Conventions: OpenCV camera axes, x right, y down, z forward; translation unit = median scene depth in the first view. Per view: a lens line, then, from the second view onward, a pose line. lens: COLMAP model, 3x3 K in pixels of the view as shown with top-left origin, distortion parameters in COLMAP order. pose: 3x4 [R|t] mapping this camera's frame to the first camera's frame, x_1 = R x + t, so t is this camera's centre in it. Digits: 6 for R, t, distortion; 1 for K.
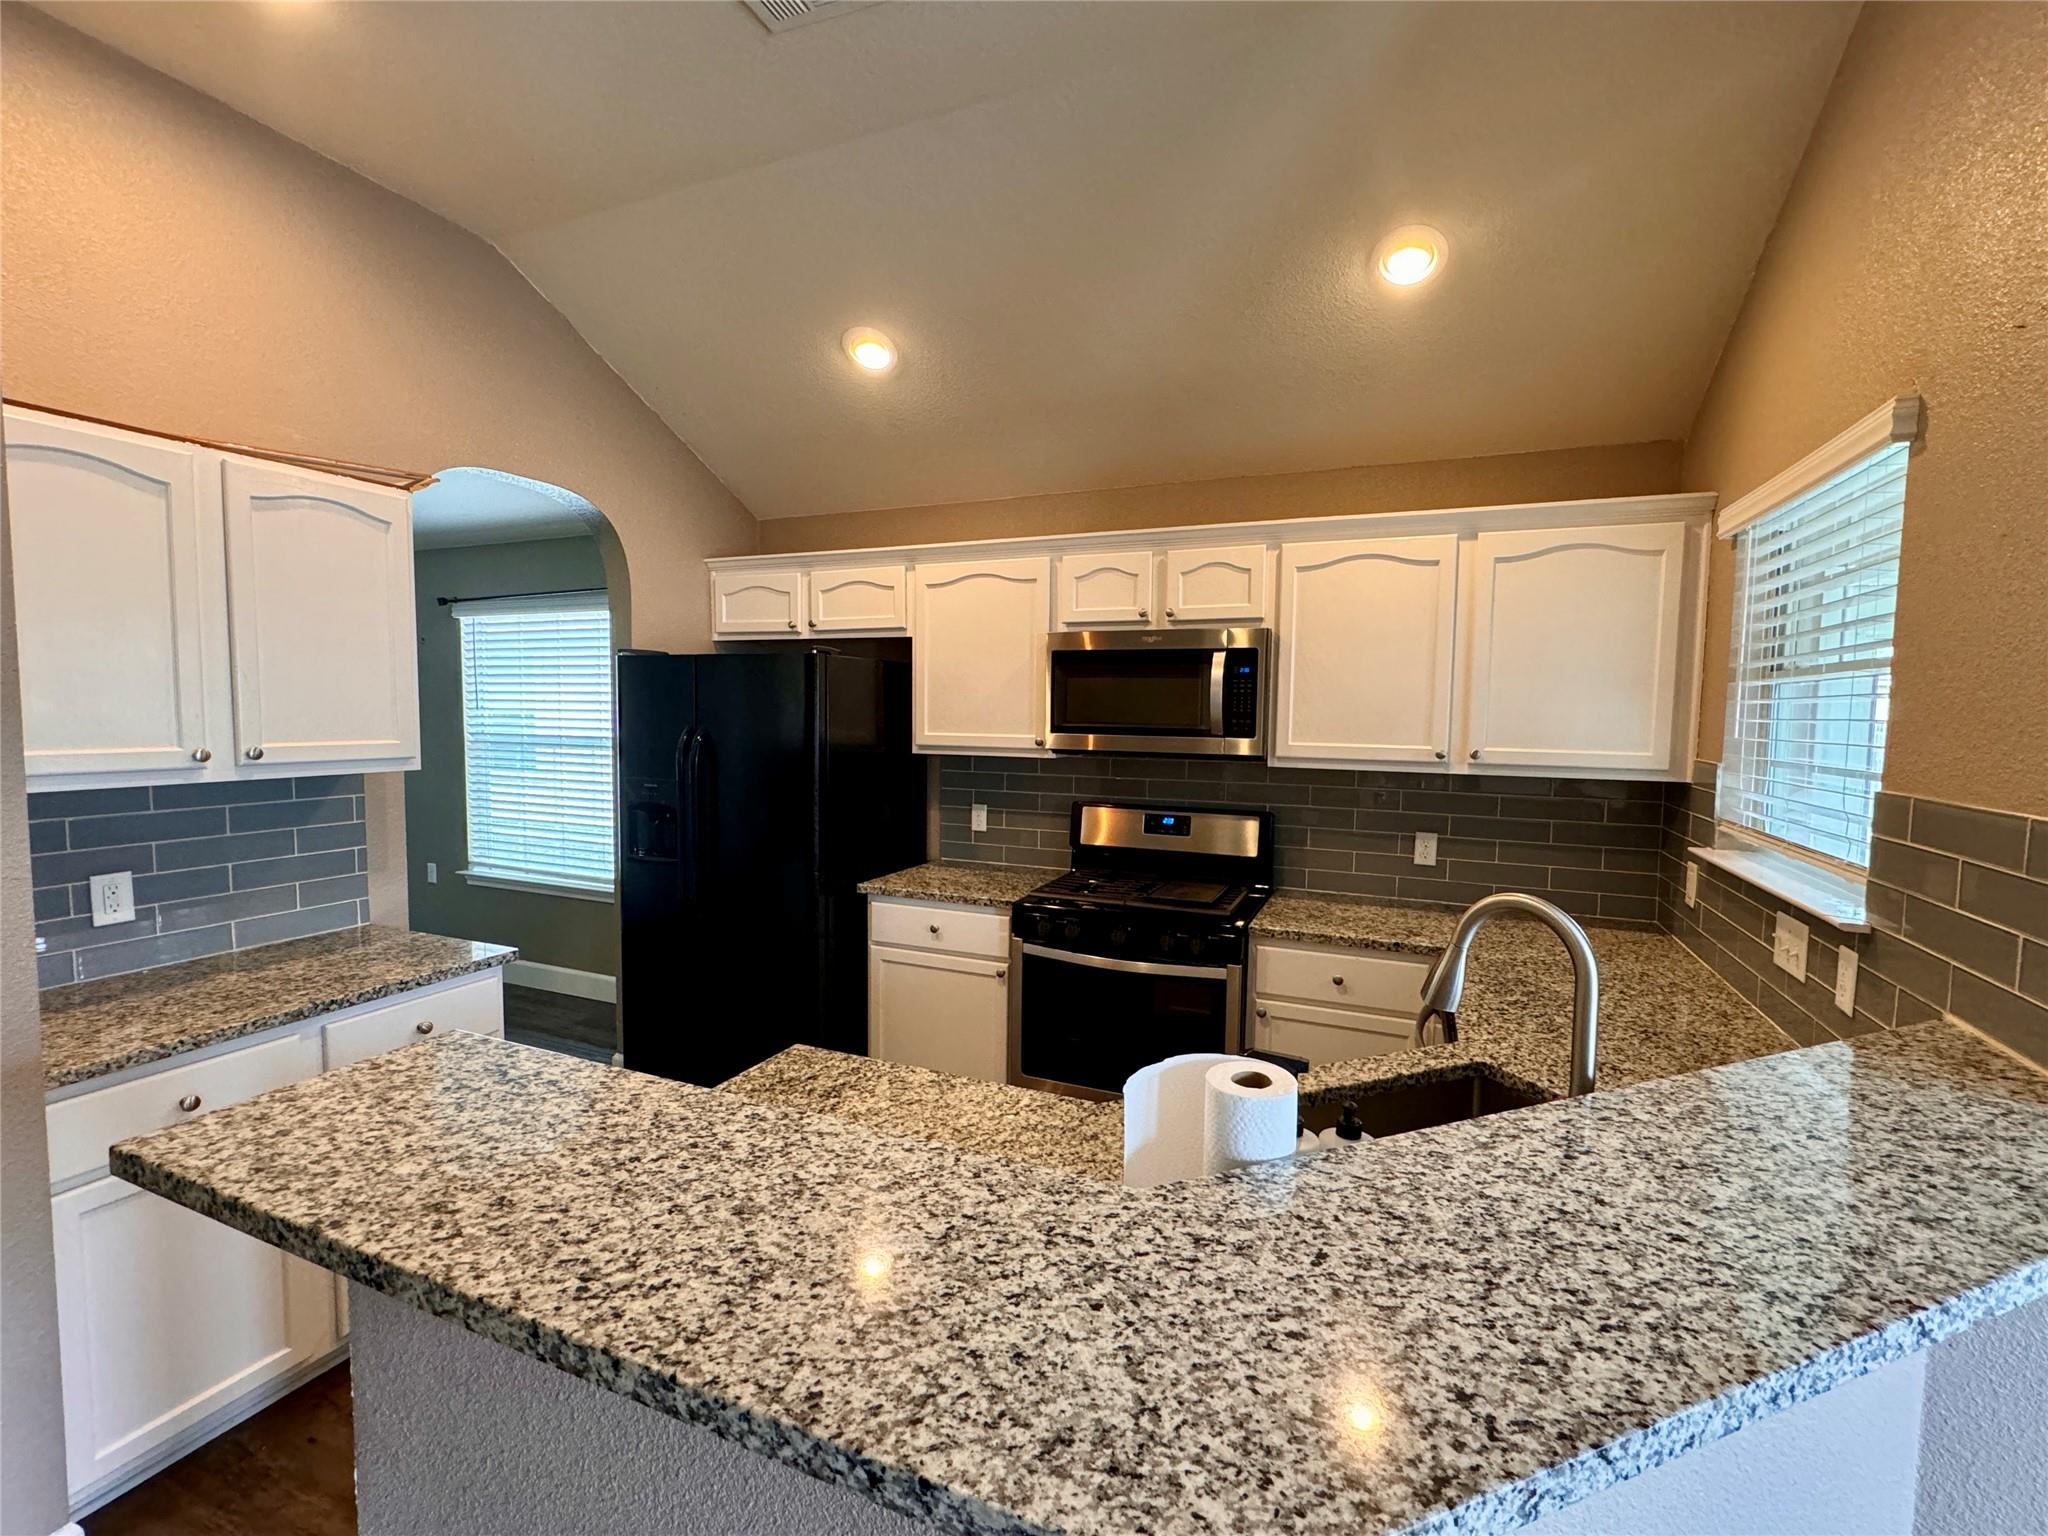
lens RADIAL K [[903.7, 0, 1018.2], [0, 903.7, 765.0], [0, 0, 1]] dist [0.000851, 0.000121]
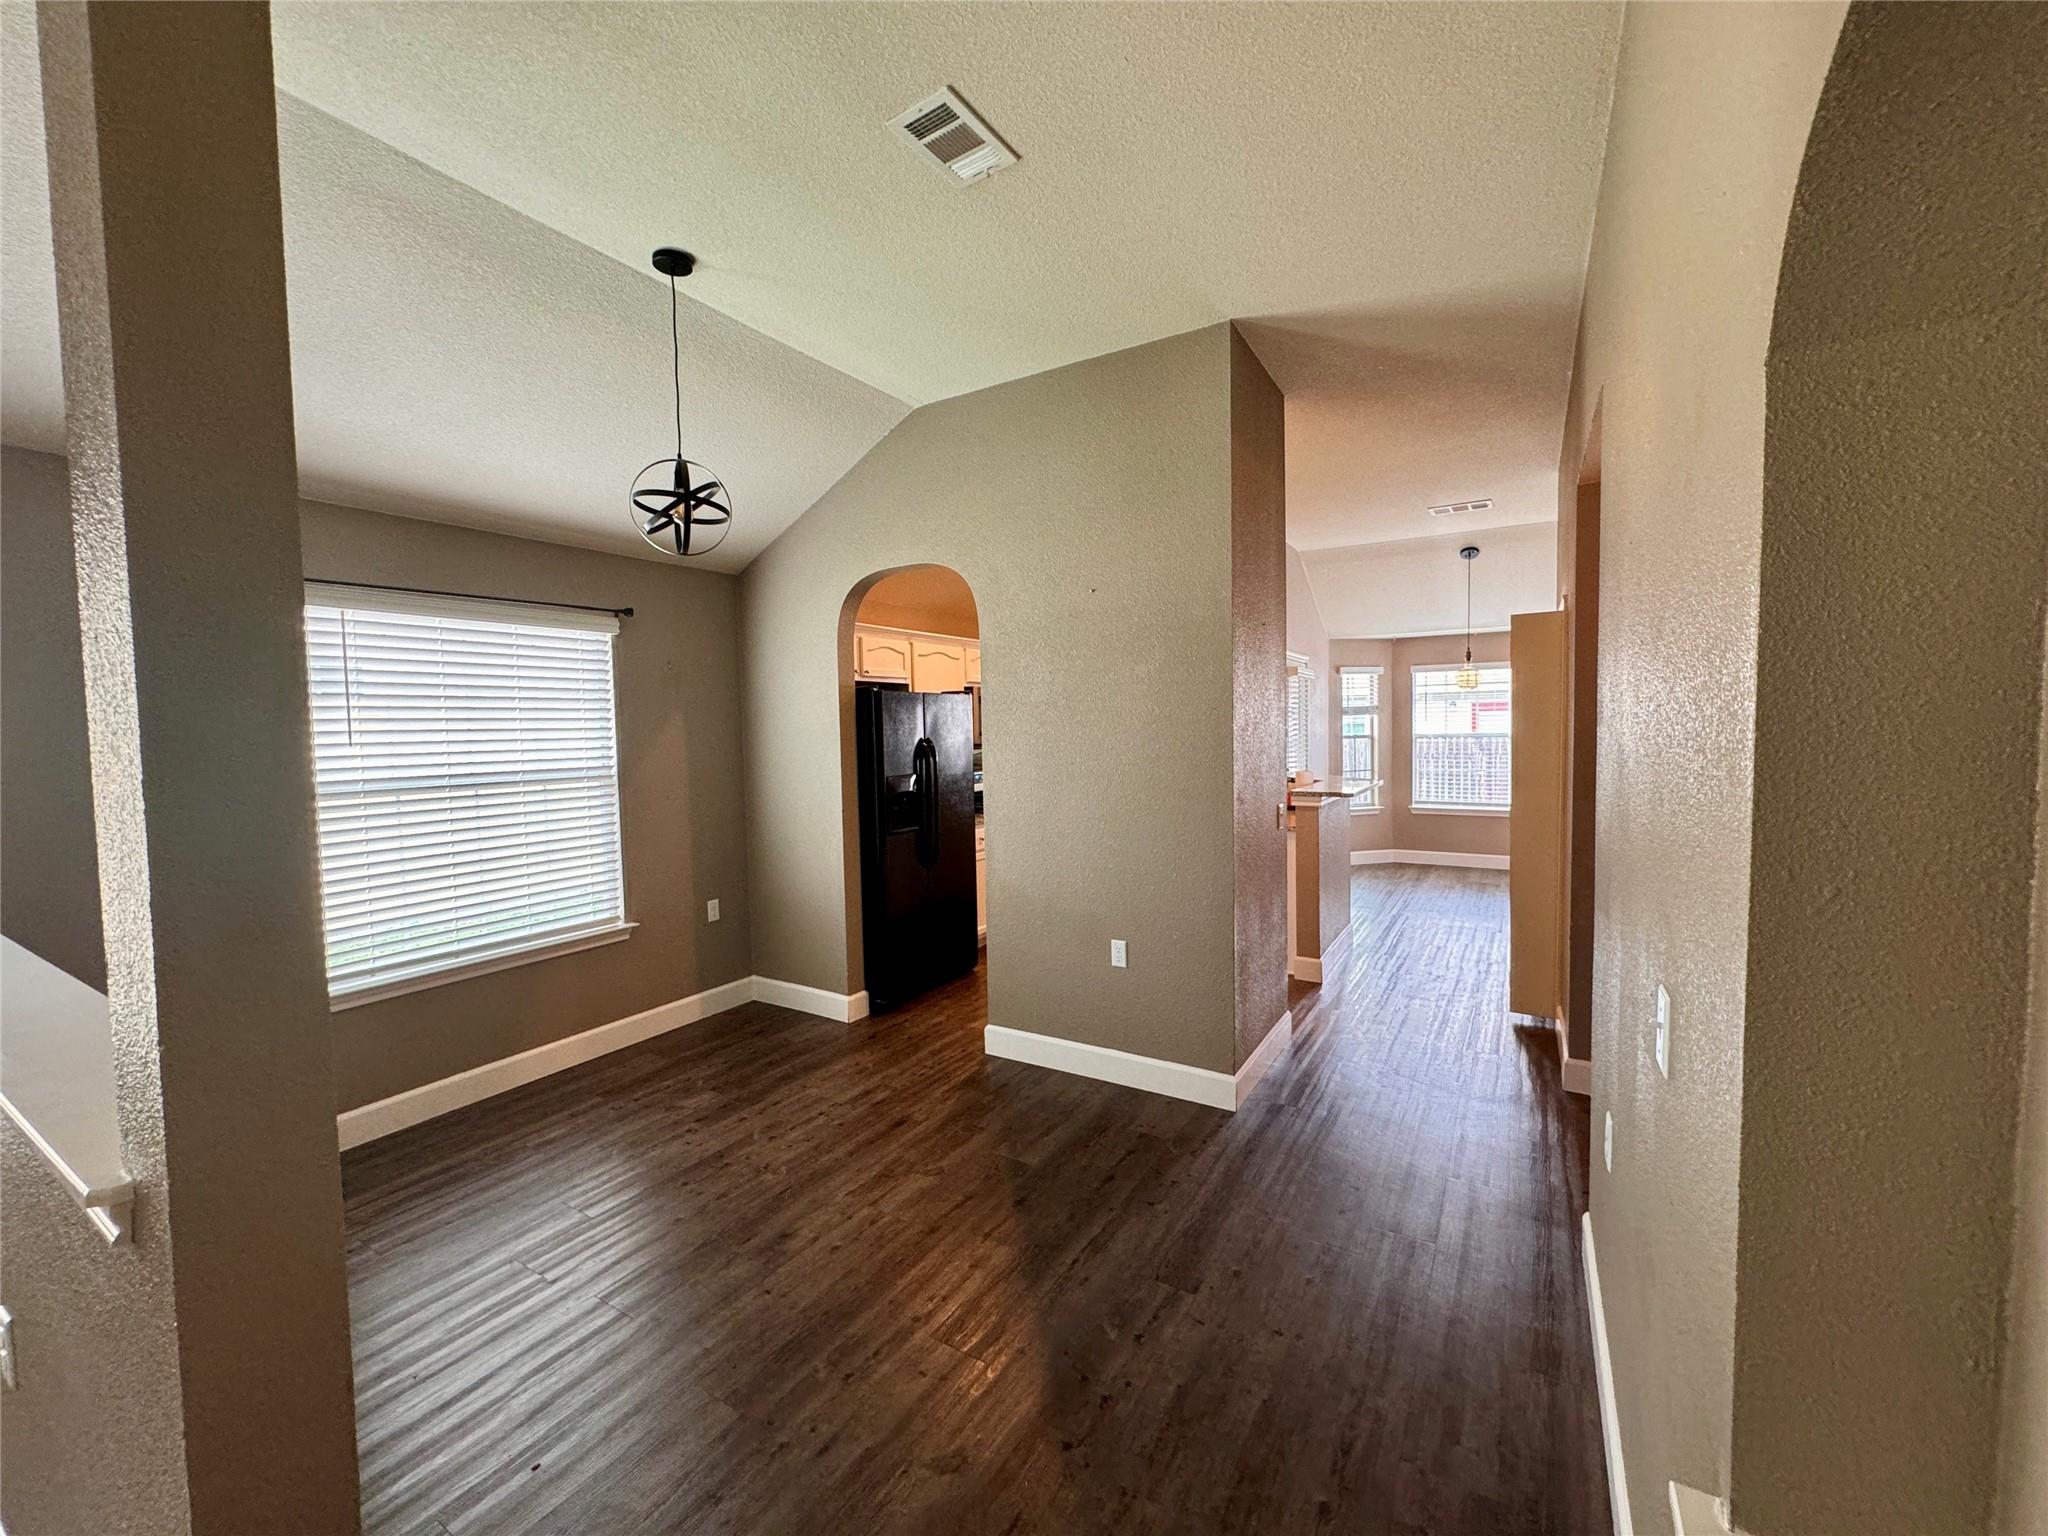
lens RADIAL K [[815.5, 0, 1028.1], [0, 815.5, 778.7], [0, 0, 1]] dist [-0.001224, -0.000094]
pose [[0.133409, -0.074821, 0.988233, -3.372406], [0.089545, 0.993978, 0.063168, -0.089657], [-0.987008, 0.080064, 0.139305, 1.219880]]
